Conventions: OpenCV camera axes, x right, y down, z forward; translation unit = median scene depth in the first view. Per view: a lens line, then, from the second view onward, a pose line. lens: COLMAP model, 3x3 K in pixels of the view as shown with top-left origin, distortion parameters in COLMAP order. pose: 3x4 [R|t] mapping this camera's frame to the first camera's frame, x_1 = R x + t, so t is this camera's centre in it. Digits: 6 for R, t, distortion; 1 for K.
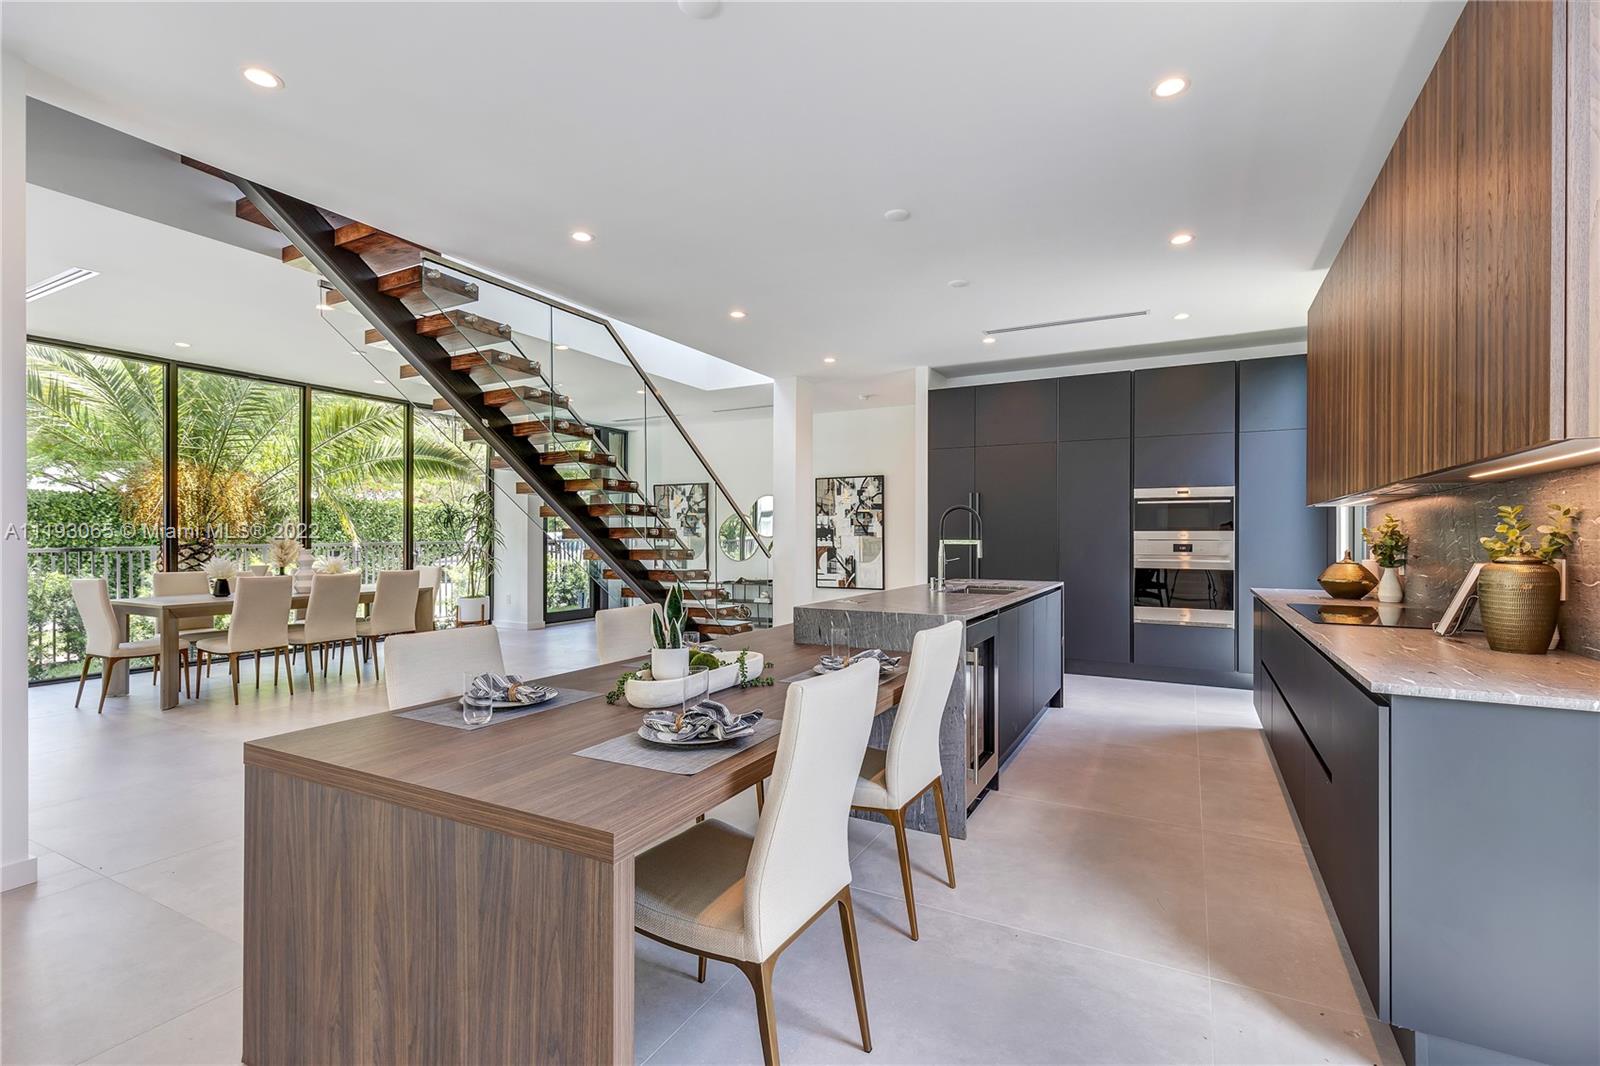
lens RADIAL K [[731.4, 0, 810.4], [0, 731.4, 538.8], [0, 0, 1]] dist [0.008779, -0.000608]
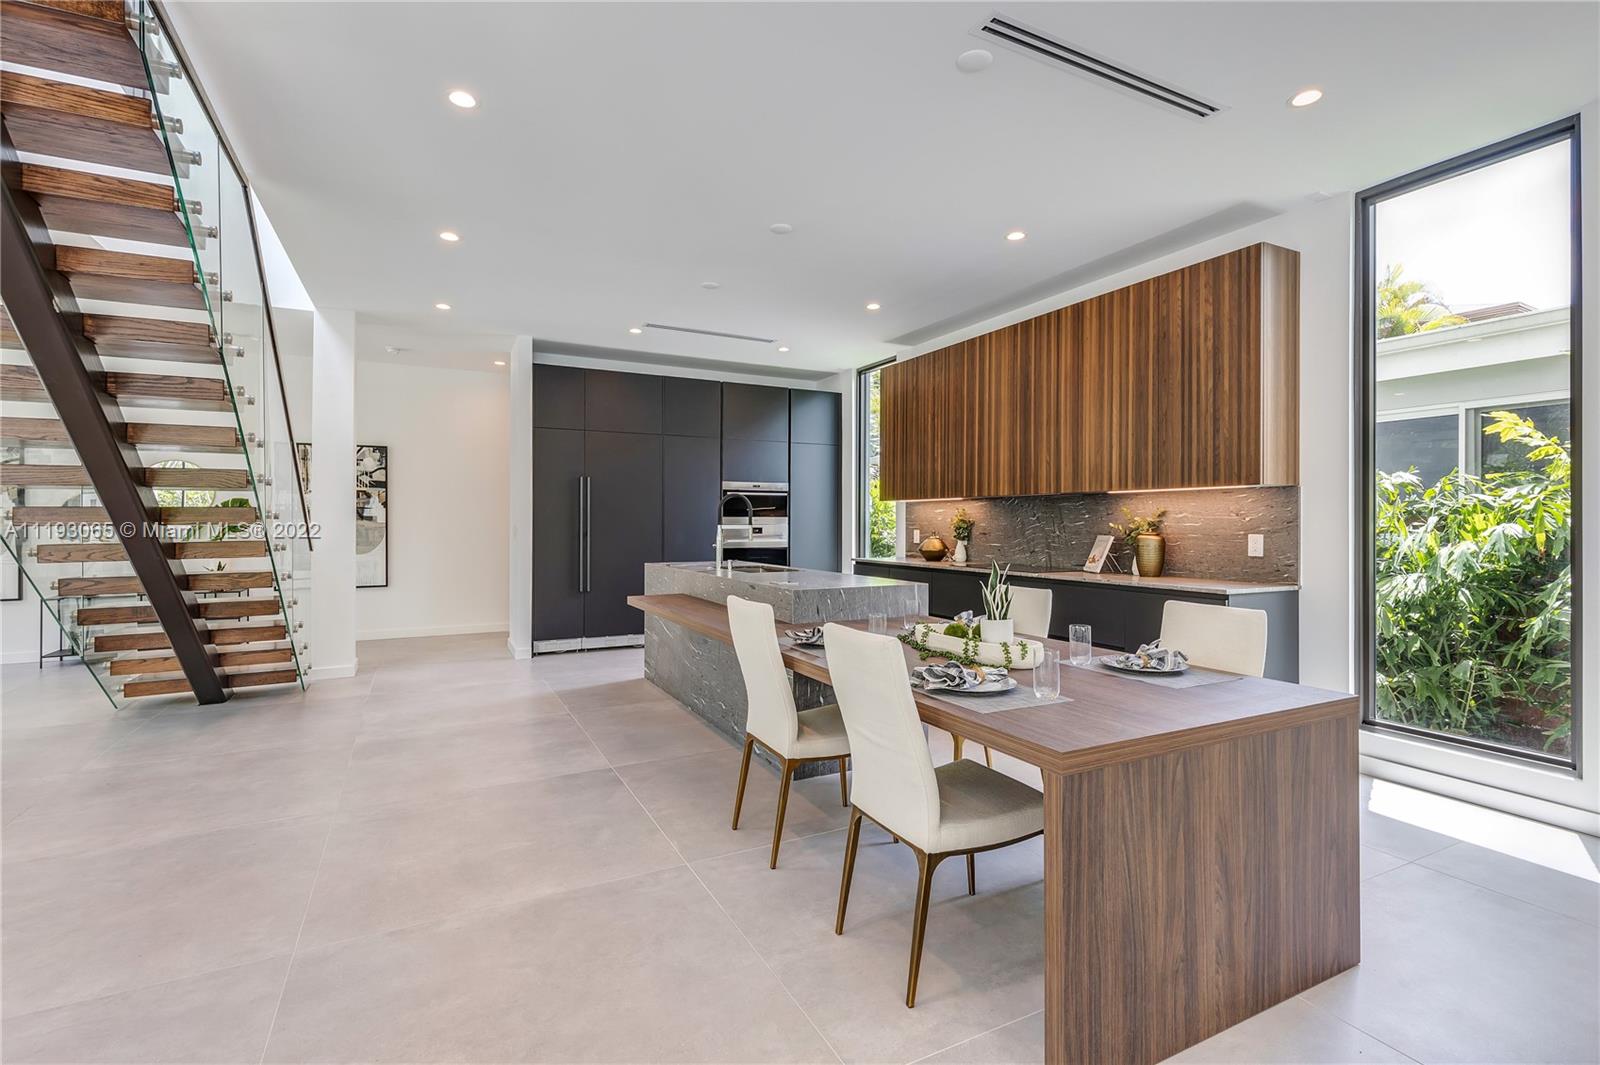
lens RADIAL K [[731.4, 0, 816.7], [0, 731.4, 525.1], [0, 0, 1]] dist [0.008779, -0.000608]
pose [[0.569007, -0.004372, 0.822321, -0.455866], [0.001984, 0.999990, 0.003944, -0.001320], [-0.822331, -0.000612, 0.569010, 0.201123]]
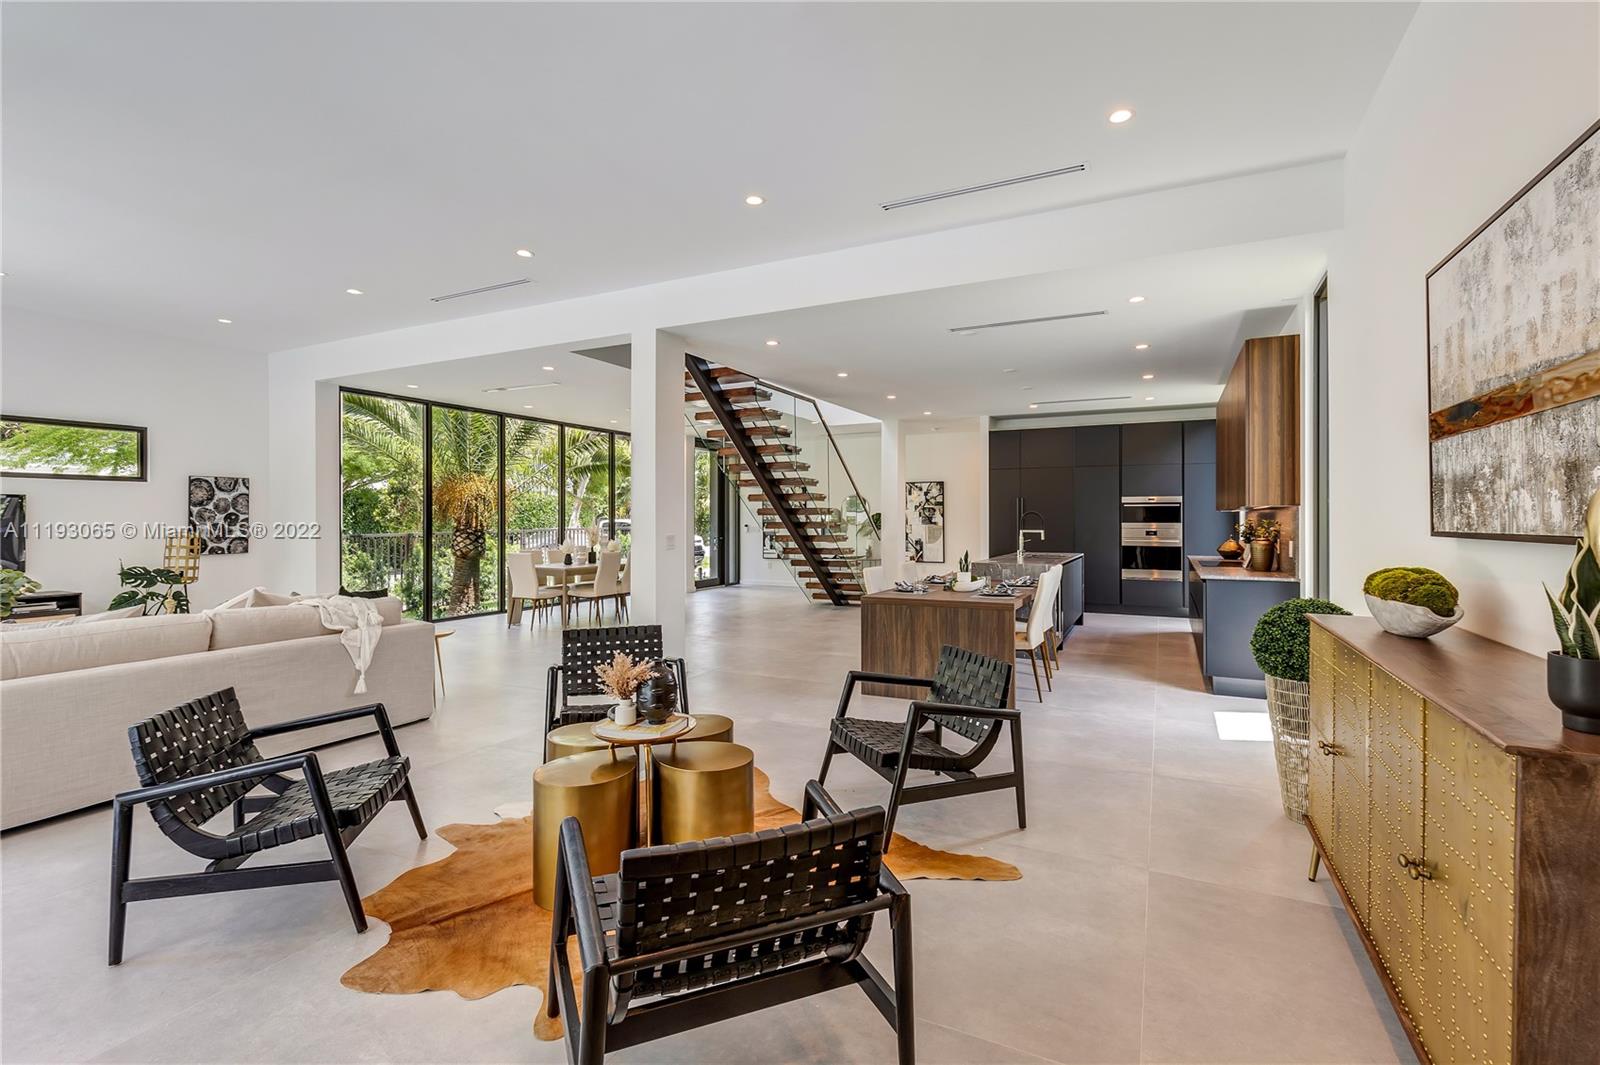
lens RADIAL K [[731.4, 0, 806.6], [0, 731.4, 517.3], [0, 0, 1]] dist [0.008779, -0.000608]
pose [[0.999732, -0.001941, 0.023082, -0.296309], [0.002086, 0.999978, -0.006255, -0.014595], [-0.023069, 0.006301, 0.999714, -0.611568]]
